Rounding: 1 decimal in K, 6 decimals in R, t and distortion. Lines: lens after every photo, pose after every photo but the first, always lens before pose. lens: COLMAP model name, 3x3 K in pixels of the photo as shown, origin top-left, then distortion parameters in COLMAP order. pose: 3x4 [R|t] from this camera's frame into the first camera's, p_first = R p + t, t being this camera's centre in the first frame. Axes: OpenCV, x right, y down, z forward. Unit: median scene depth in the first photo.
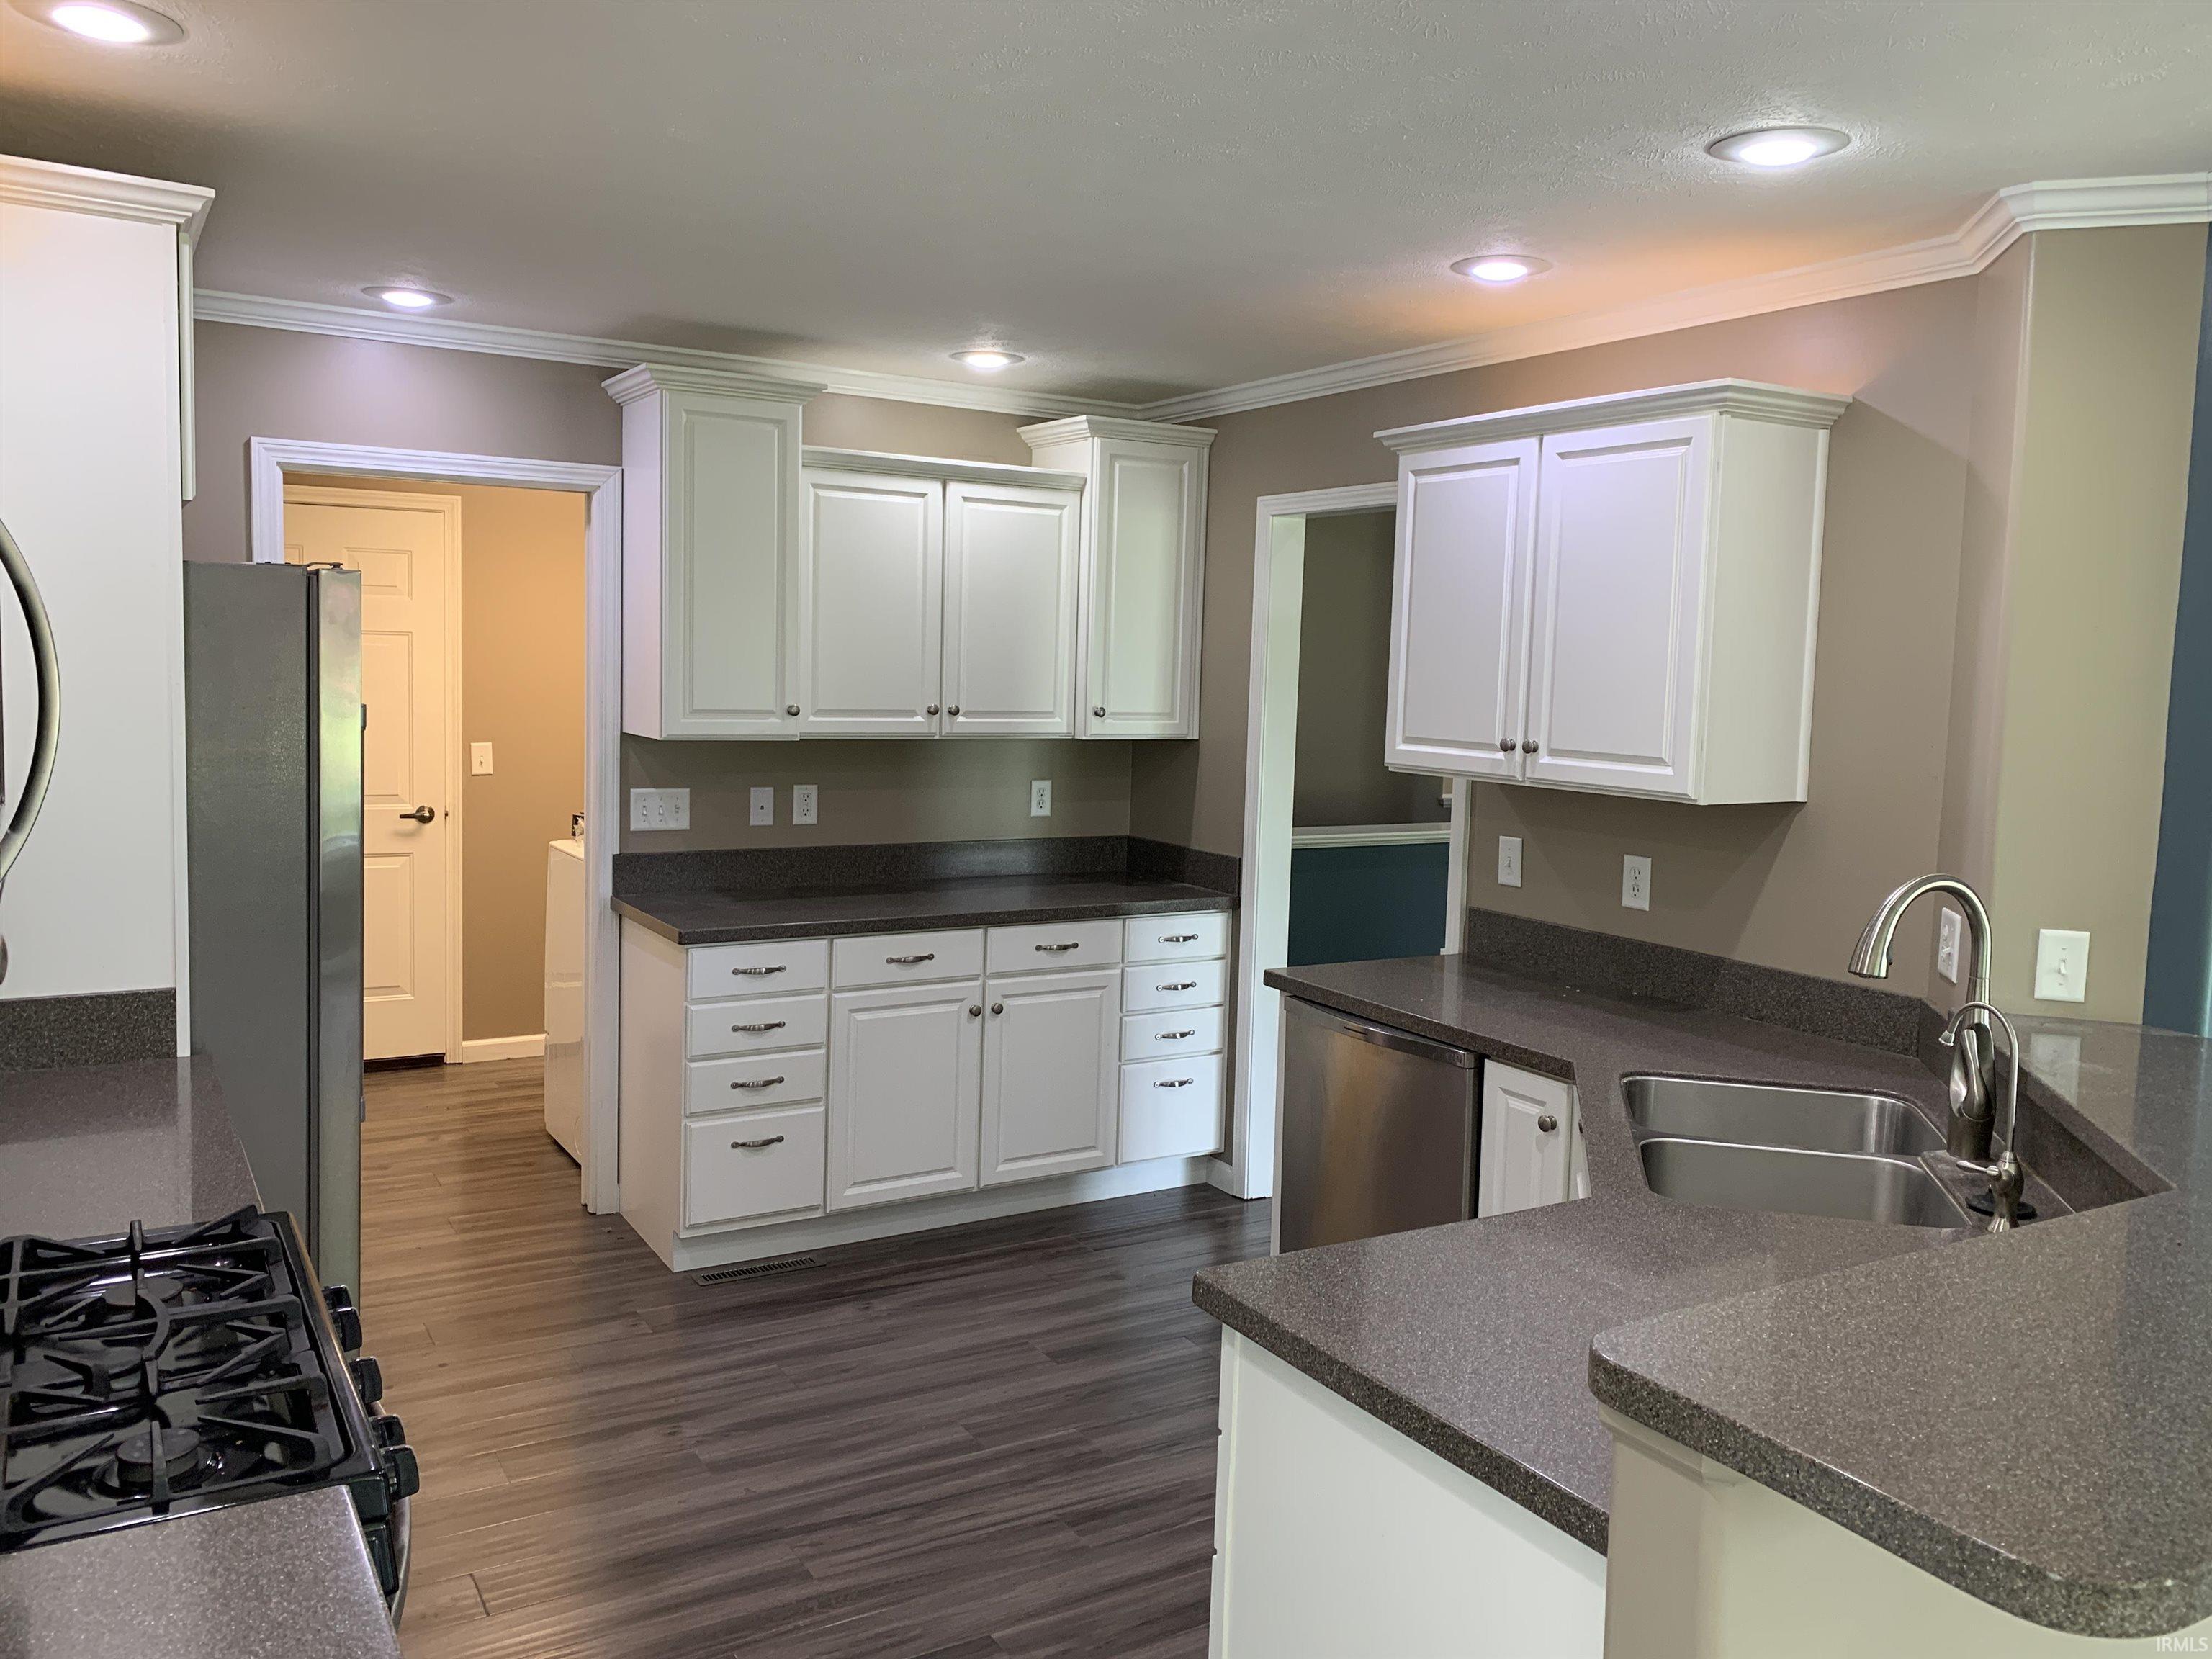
lens RADIAL K [[1669.1, 0, 1102.7], [0, 1669.1, 826.8], [0, 0, 1]] dist [0.055811, -0.078362]
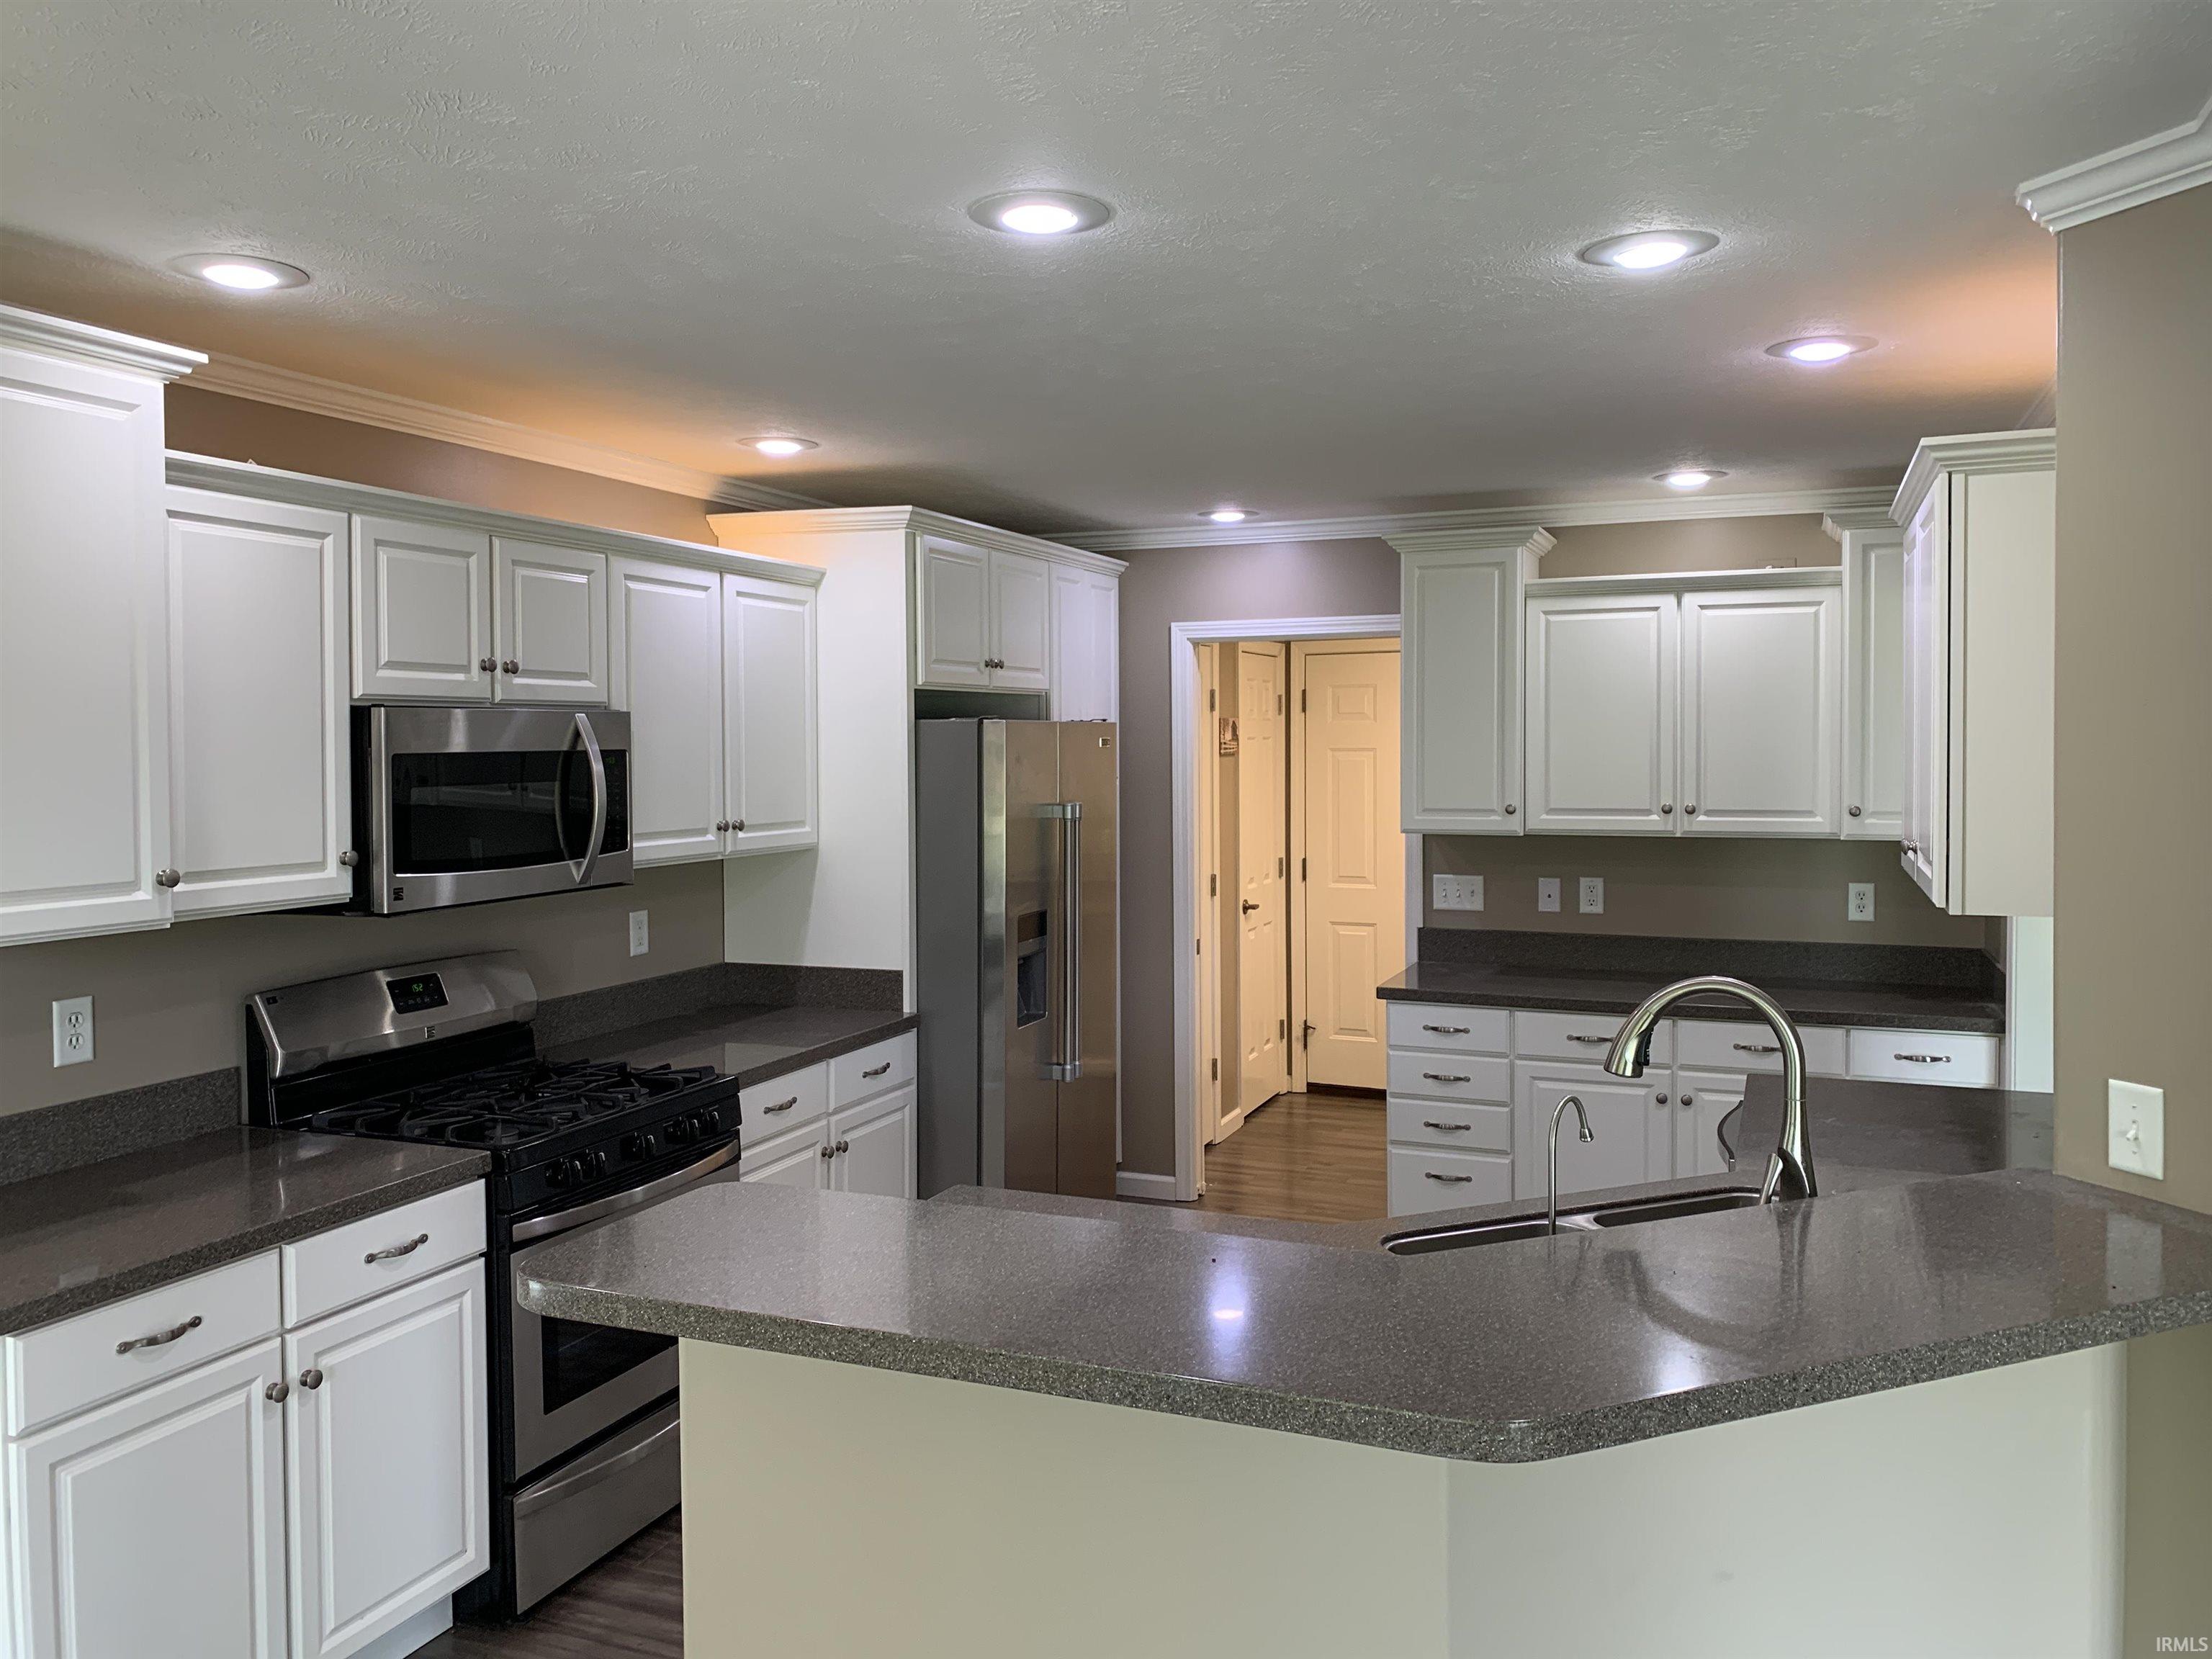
lens RADIAL K [[1669.1, 0, 1121.5], [0, 1669.1, 825.9], [0, 0, 1]] dist [0.055811, -0.078362]
pose [[0.608170, 0.007457, -0.793772, 0.537940], [-0.059315, 0.997587, -0.036073, -0.000739], [0.791588, 0.069021, 0.607145, 0.087608]]
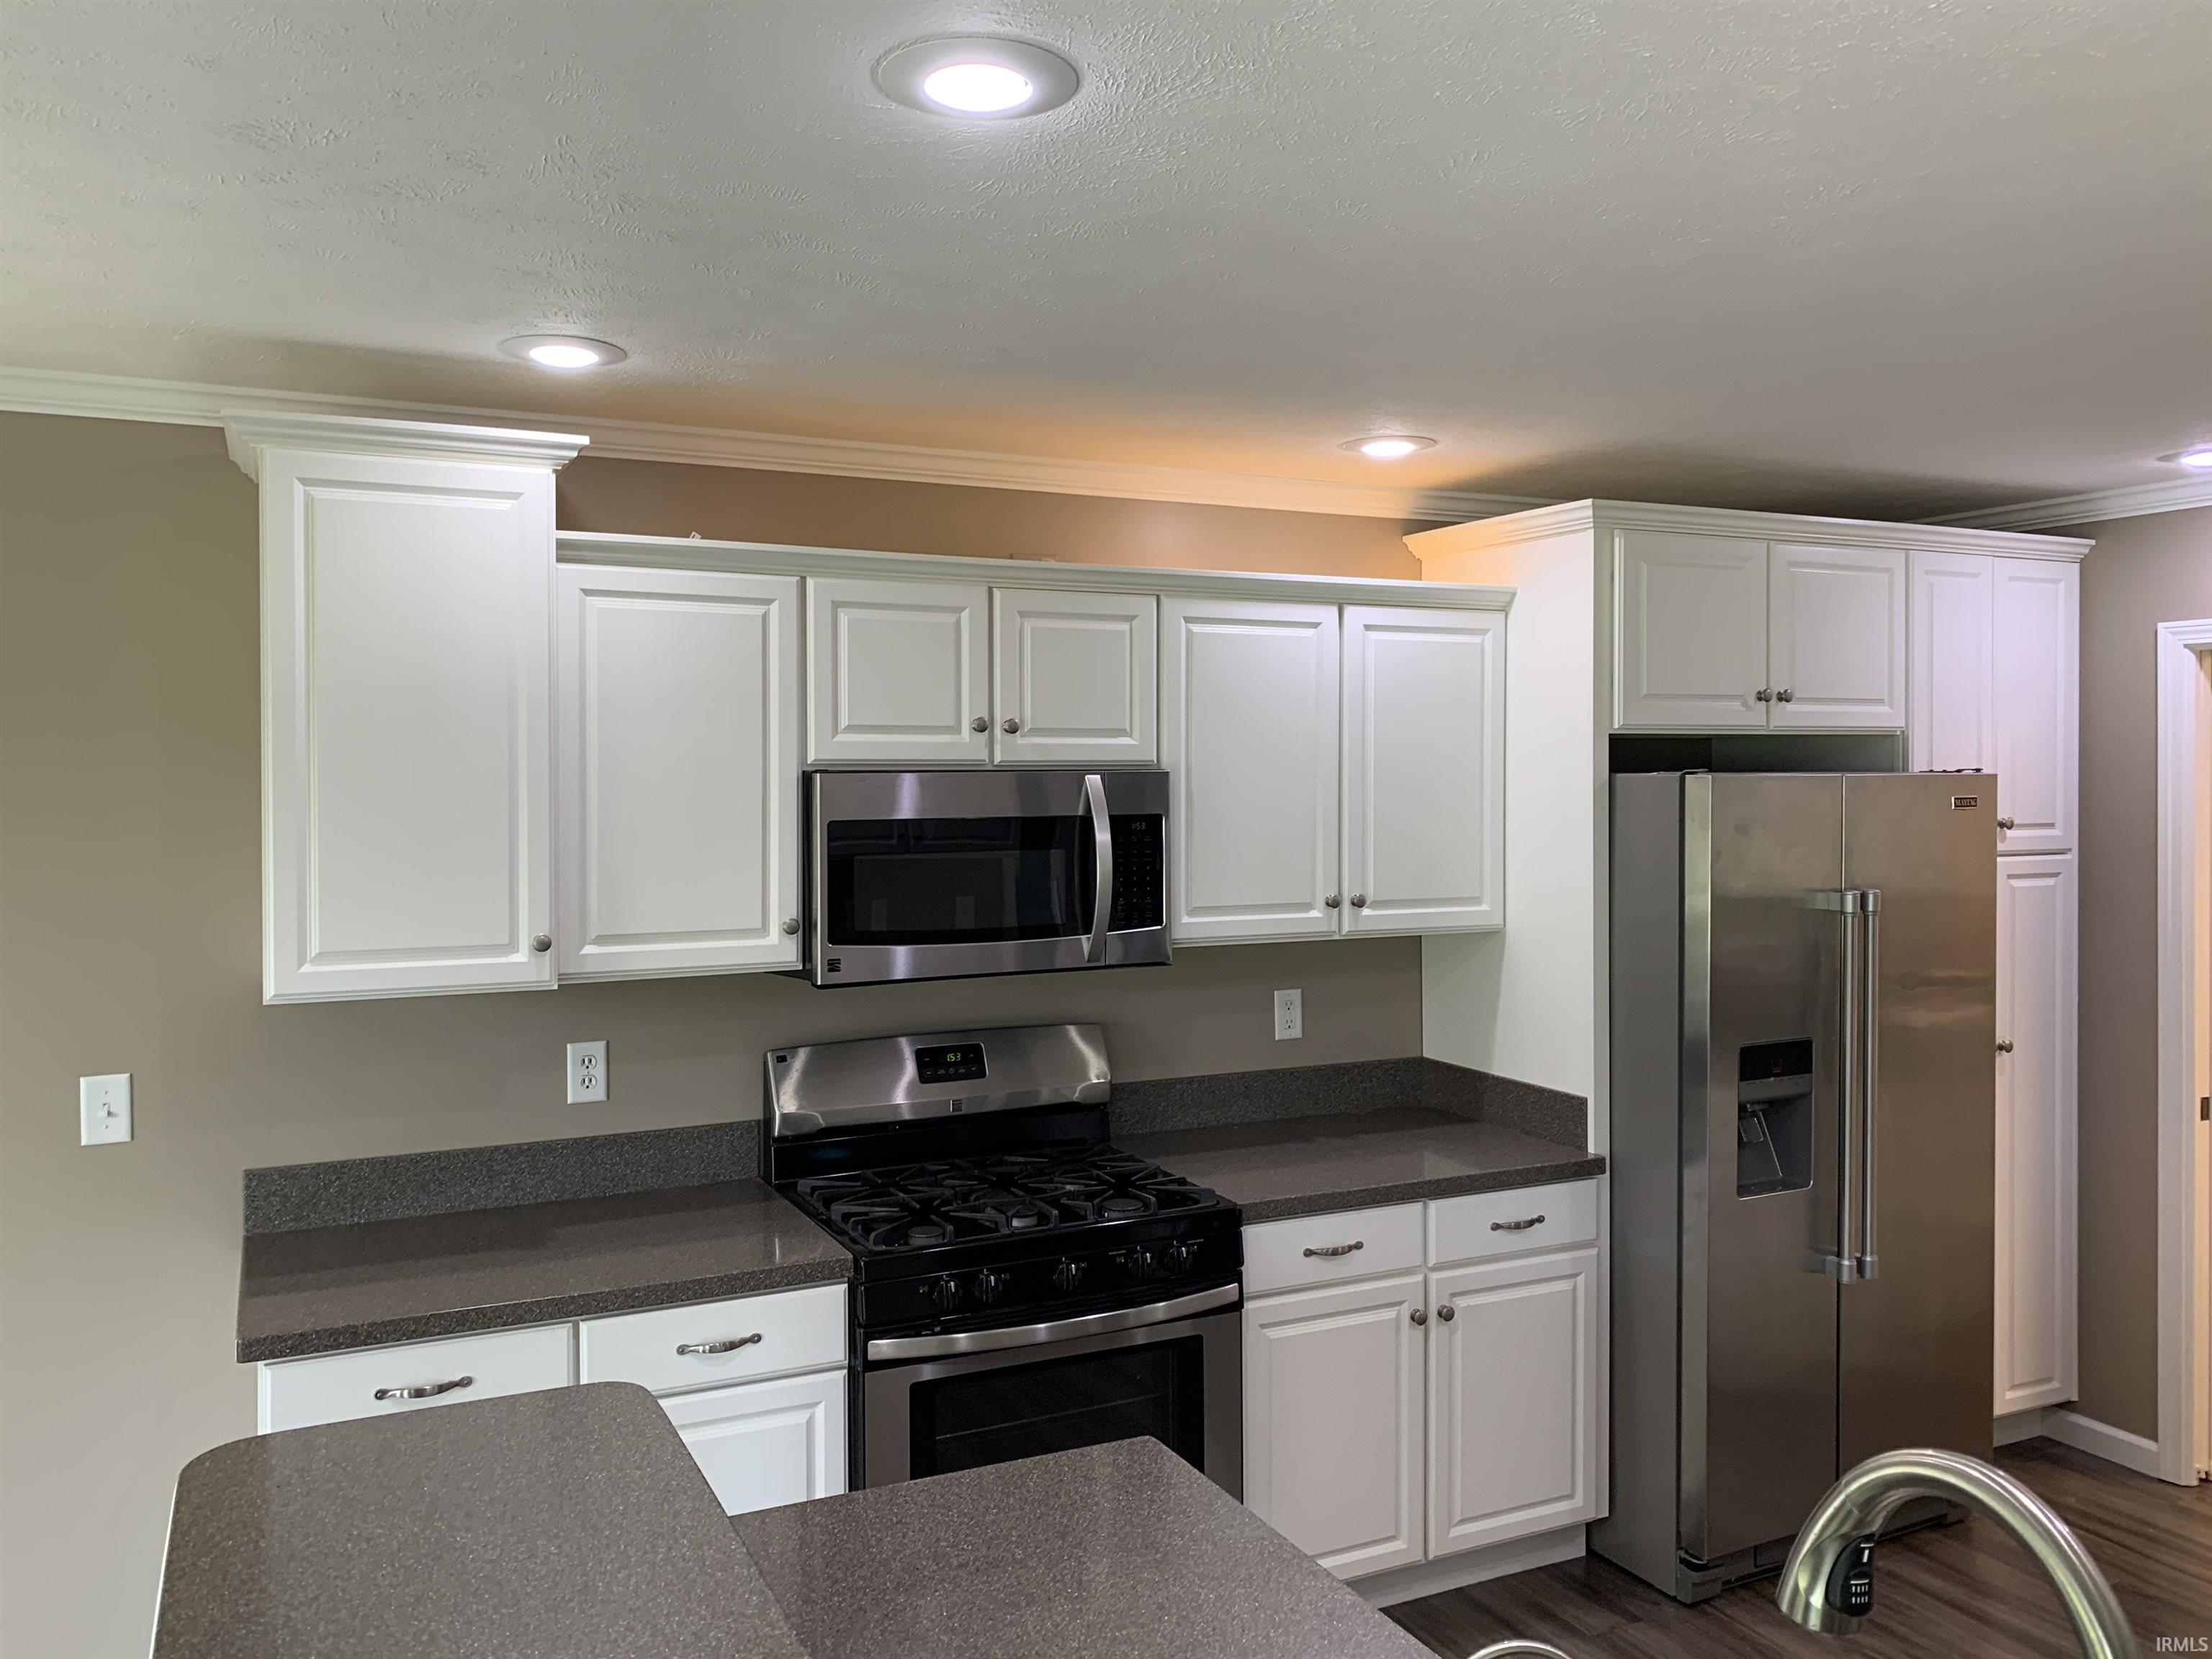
lens RADIAL K [[1669.1, 0, 1106.3], [0, 1669.1, 819.5], [0, 0, 1]] dist [0.055811, -0.078362]
pose [[-0.087626, -0.003825, -0.996146, 0.462248], [-0.102374, 0.994733, 0.005186, -0.051467], [0.990879, 0.102433, -0.087556, 0.426980]]
